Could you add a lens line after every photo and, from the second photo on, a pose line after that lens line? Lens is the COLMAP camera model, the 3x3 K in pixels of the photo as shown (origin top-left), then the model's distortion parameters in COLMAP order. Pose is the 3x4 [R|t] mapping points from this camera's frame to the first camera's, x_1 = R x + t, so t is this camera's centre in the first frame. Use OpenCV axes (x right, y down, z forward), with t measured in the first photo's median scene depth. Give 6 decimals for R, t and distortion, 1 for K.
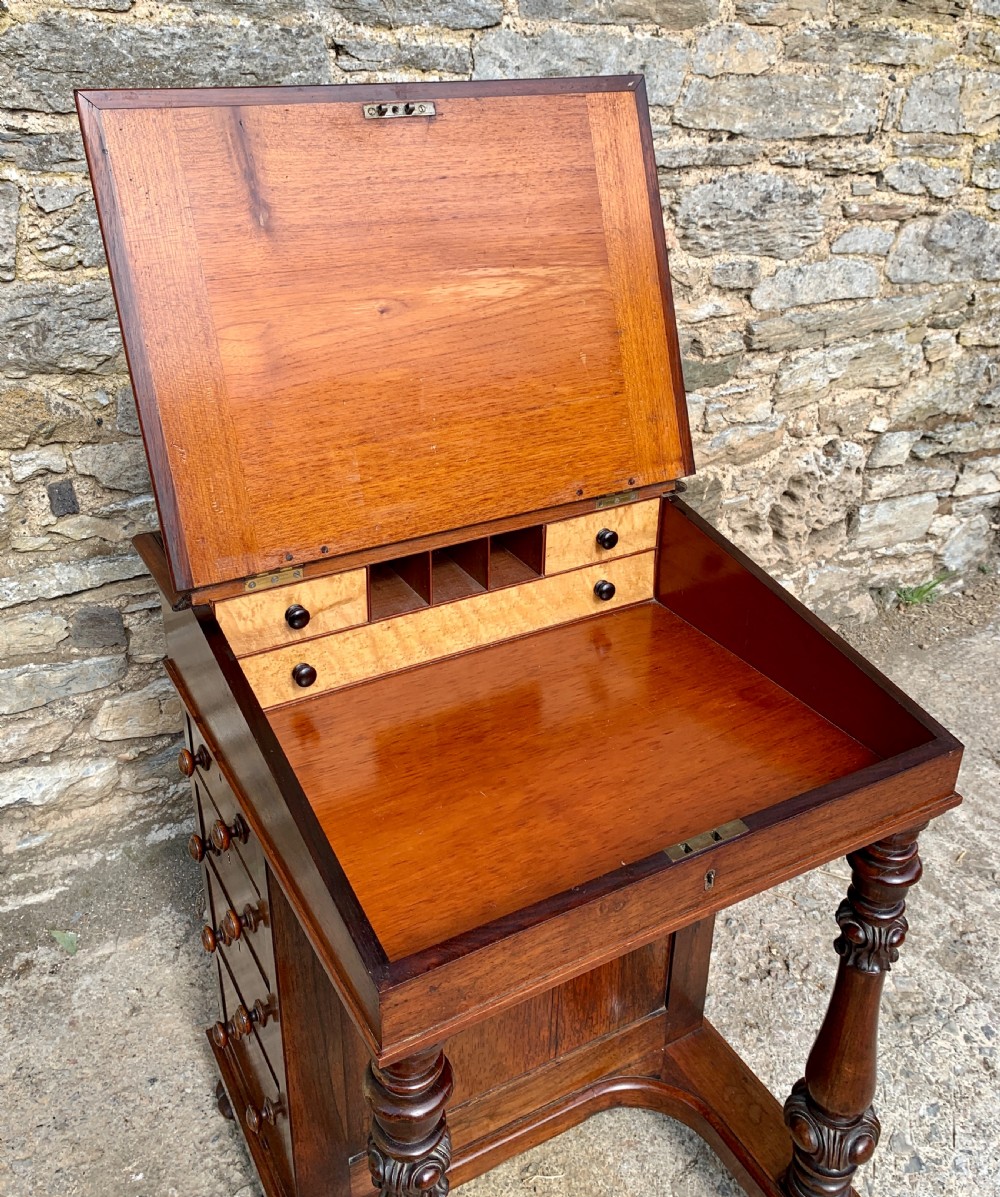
lens RADIAL K [[1089.5, 0, 453.6], [0, 1089.5, 519.4], [0, 0, 1]] dist [0.008362, 0.000000]
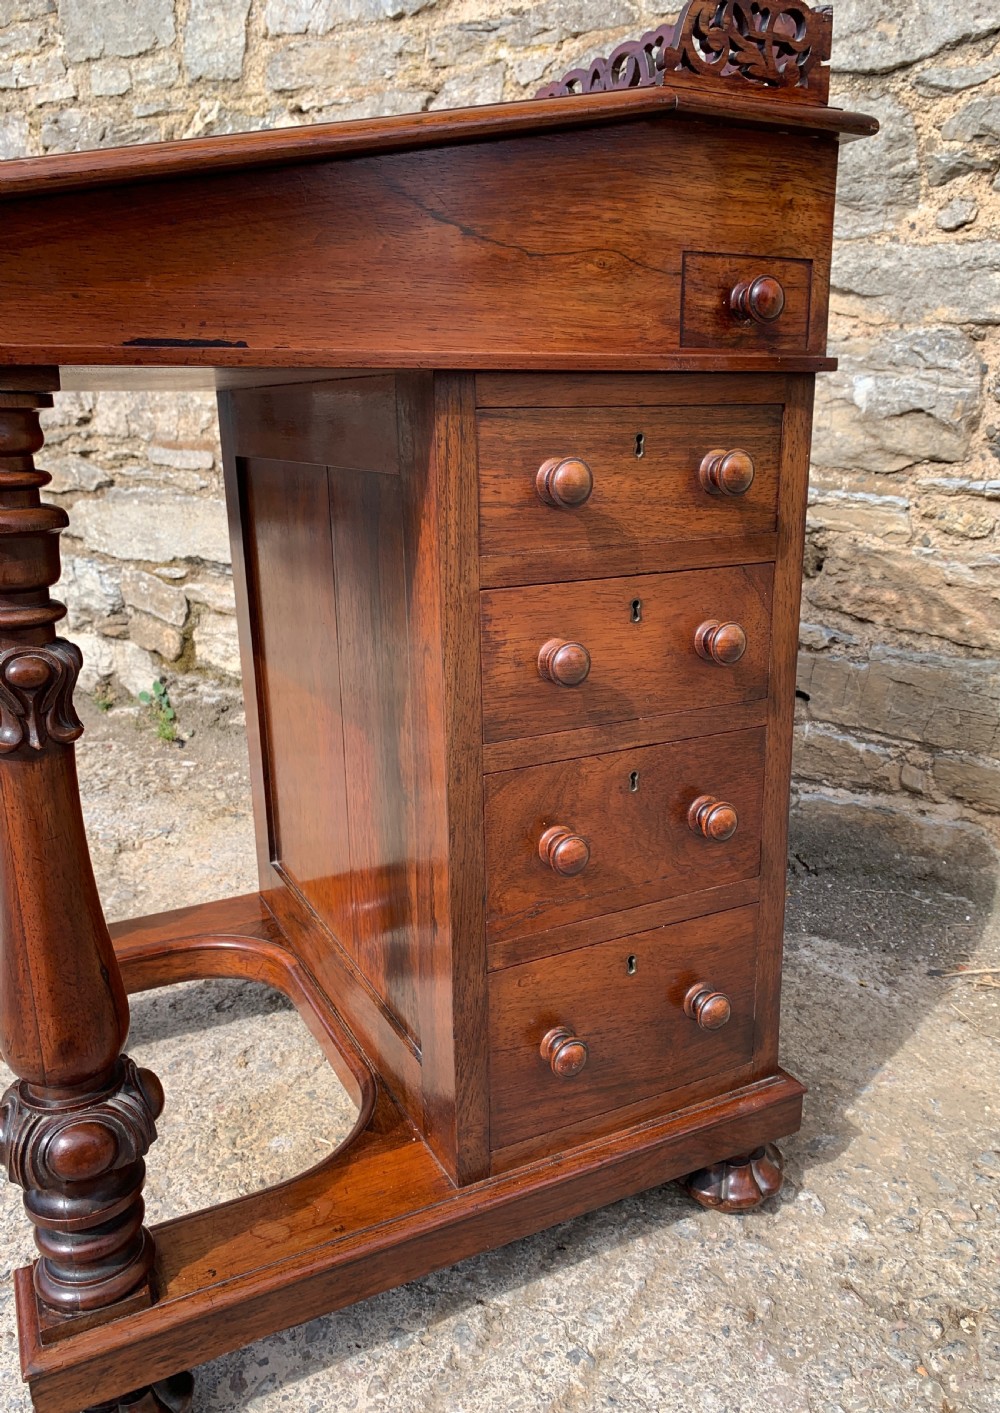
lens RADIAL K [[1072.8, 0, 521.5], [0, 1072.8, 695.2], [0, 0, 1]] dist [0.010846, -0.003545]
pose [[0.428107, 0.210914, -0.878772, 0.681088], [-0.360981, 0.931354, 0.047676, 0.228428], [0.828503, 0.296810, 0.474855, 0.646878]]
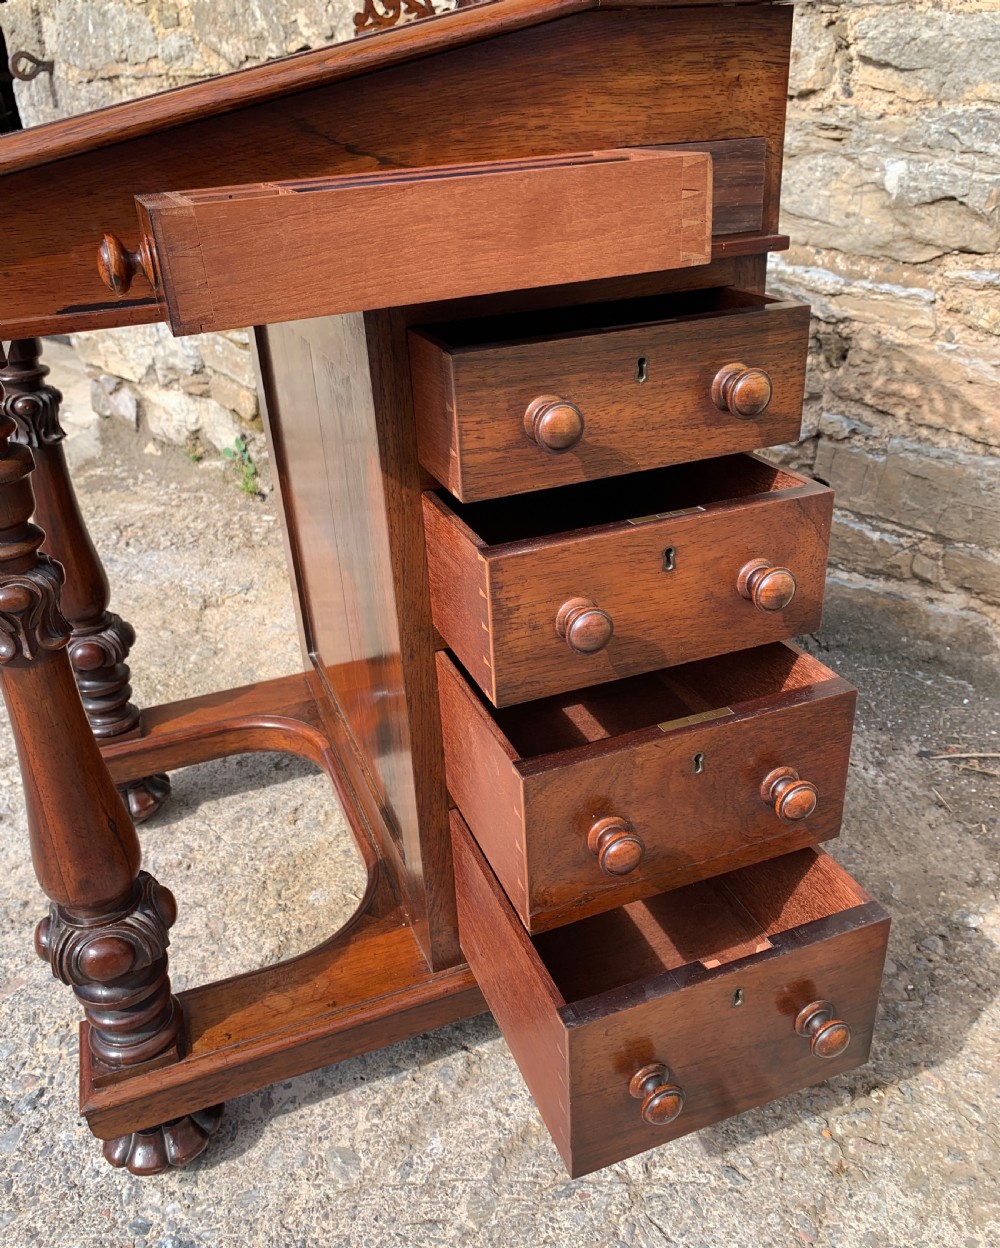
lens RADIAL K [[1018.7, 0, 506.4], [0, 1018.7, 601.2], [0, 0, 1]] dist [0.005421, 0.006556]
pose [[0.328007, 0.390037, -0.860397, 0.698100], [-0.344452, 0.897462, 0.275525, 0.115841], [0.879639, 0.205991, 0.428723, 0.679864]]
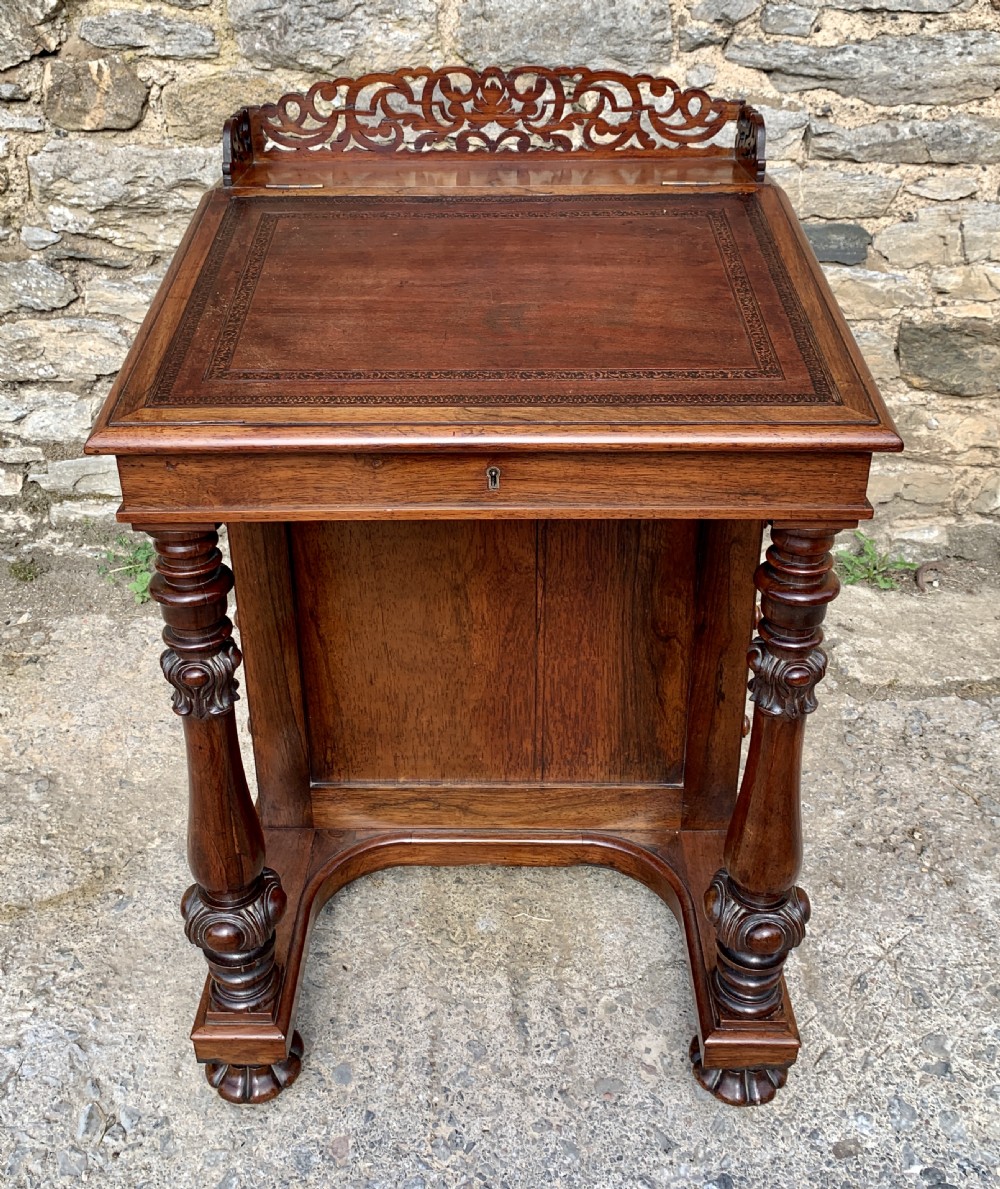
lens RADIAL K [[1169.2, 0, 470.1], [0, 1169.2, 477.1], [0, 0, 1]] dist [0.007680, 0.000000]
pose [[0.874865, 0.204187, -0.439225, 0.400975], [-0.194057, 0.978603, 0.068401, 0.157766], [0.443793, 0.025393, 0.895769, 0.037436]]
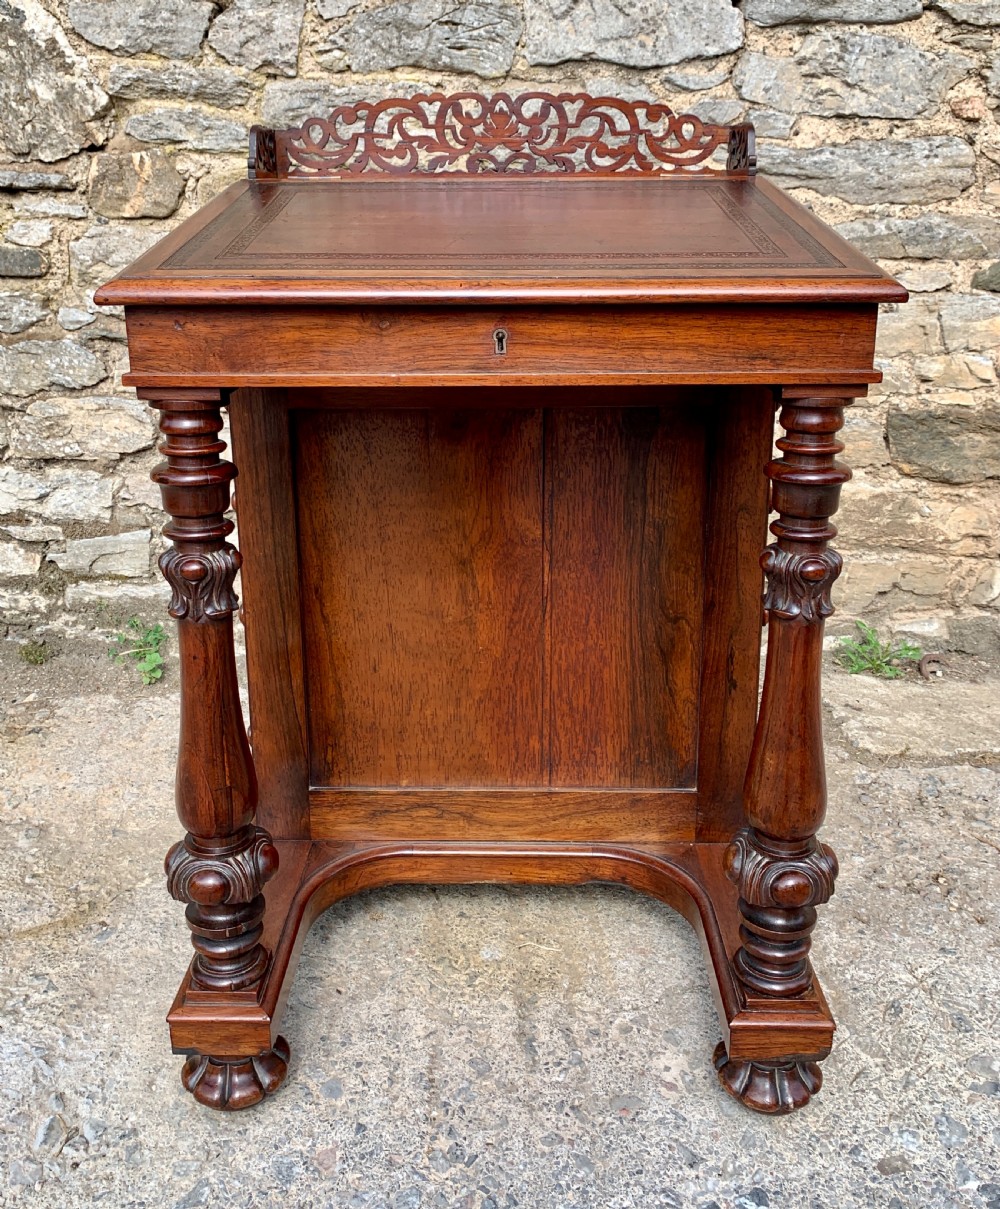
lens RADIAL K [[1100.5, 0, 479.0], [0, 1100.5, 509.0], [0, 0, 1]] dist [0.008362, 0.000000]
pose [[0.873861, 0.121782, -0.470676, 0.415969], [-0.201240, 0.971895, -0.122158, 0.358963], [0.442571, 0.201468, 0.873809, 0.099680]]
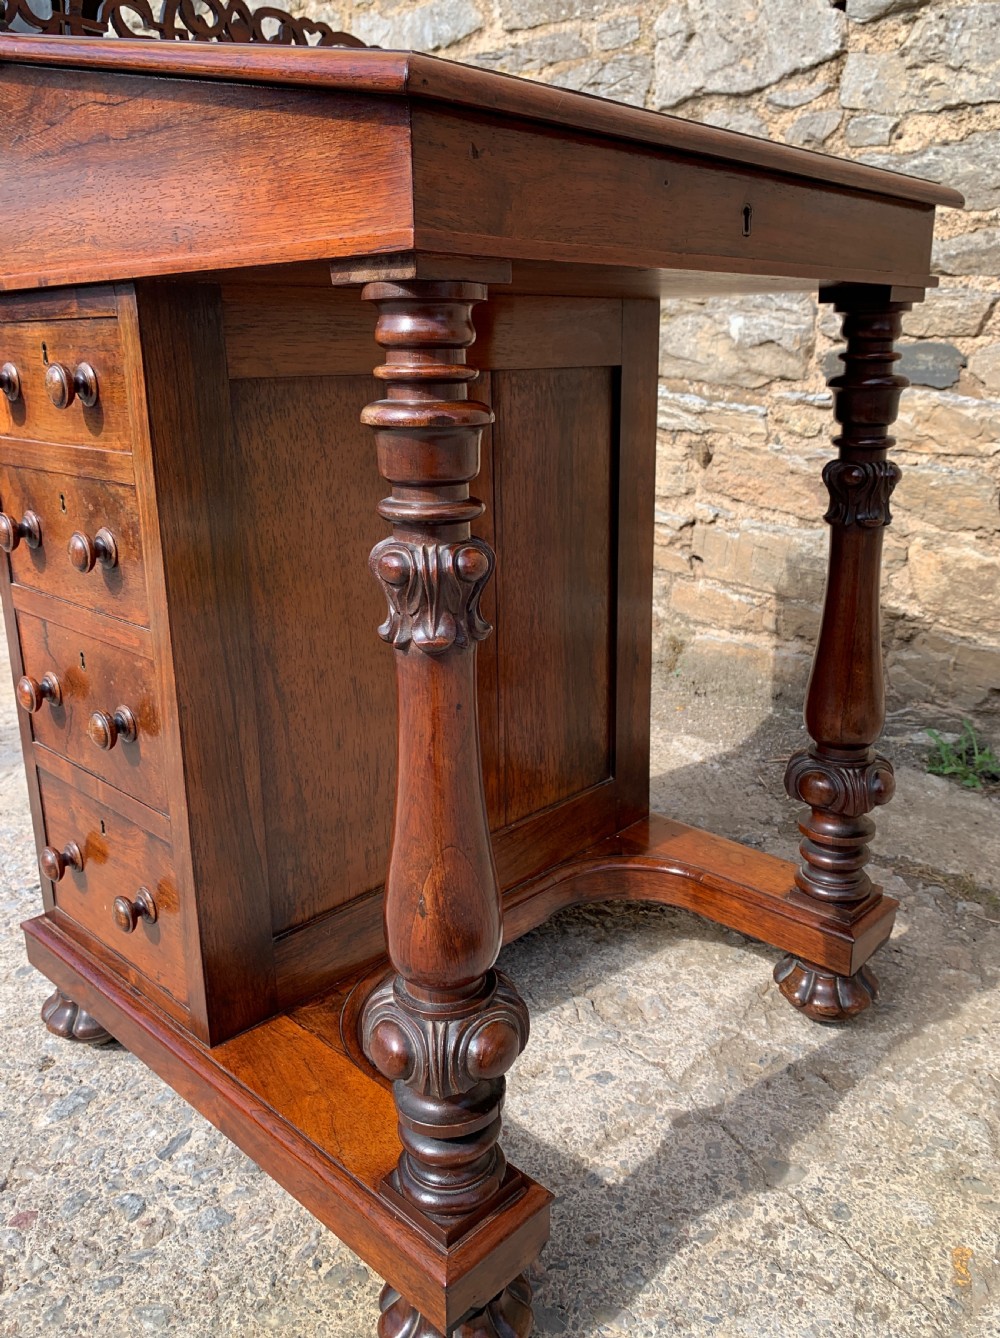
lens RADIAL K [[1048.9, 0, 525.6], [0, 1048.9, 623.4], [0, 0, 1]] dist [0.019572, -0.009531]
pose [[0.280528, 0.221424, -0.933957, 1.084453], [-0.398718, 0.911987, 0.096454, 0.214794], [0.873114, 0.345327, 0.344124, 0.740356]]
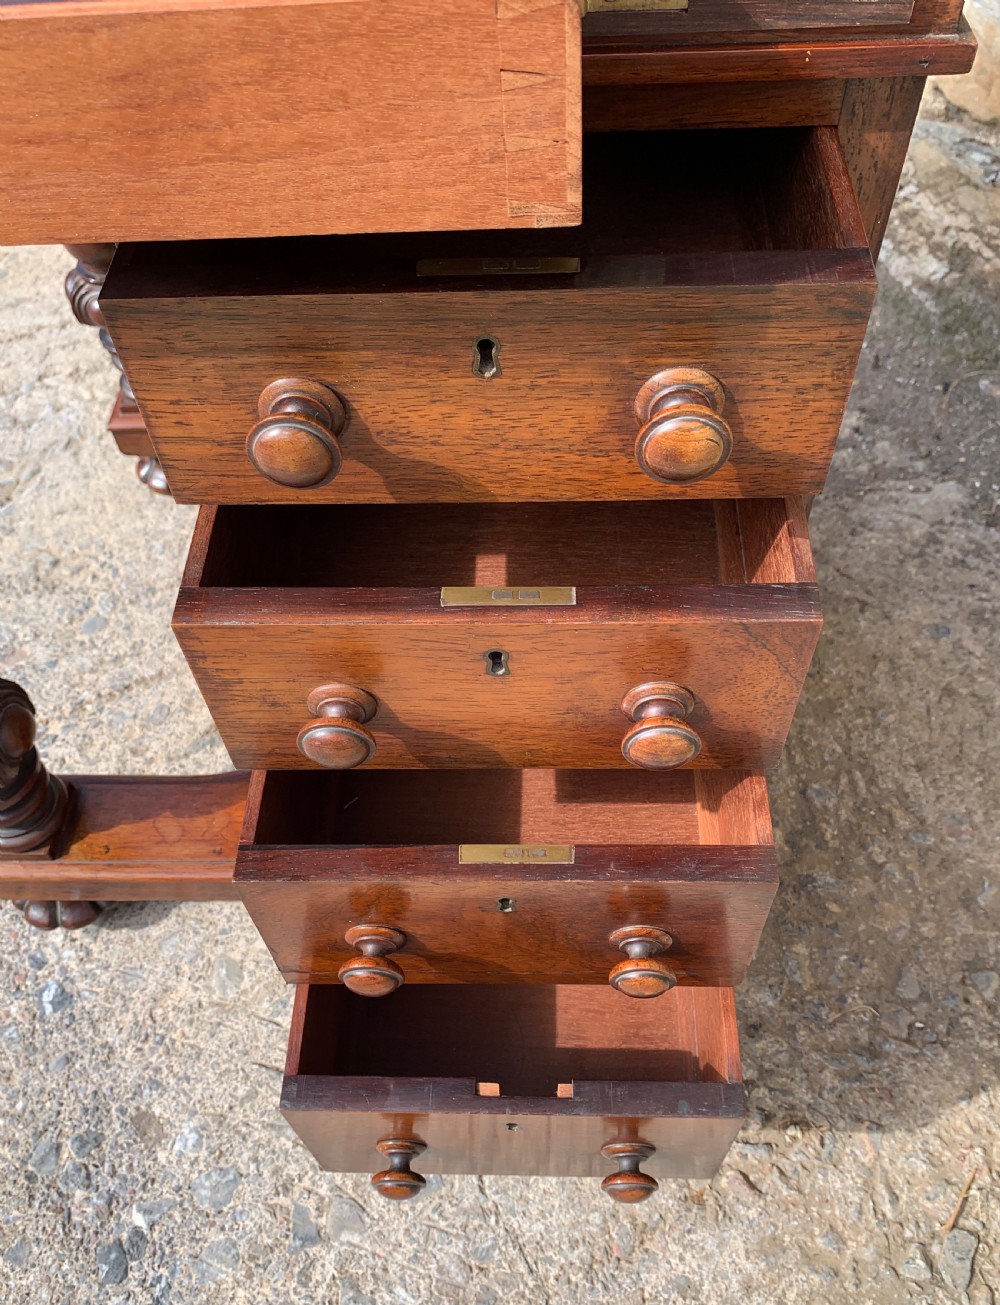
lens RADIAL K [[1118.7, 0, 521.7], [0, 1118.7, 701.3], [0, 0, 1]] dist [0.001414, 0.010789]
pose [[-0.052811, 0.812137, -0.581072, 0.518215], [-0.386257, 0.519980, 0.761857, -0.027489], [0.920878, 0.264677, 0.286233, 0.849246]]
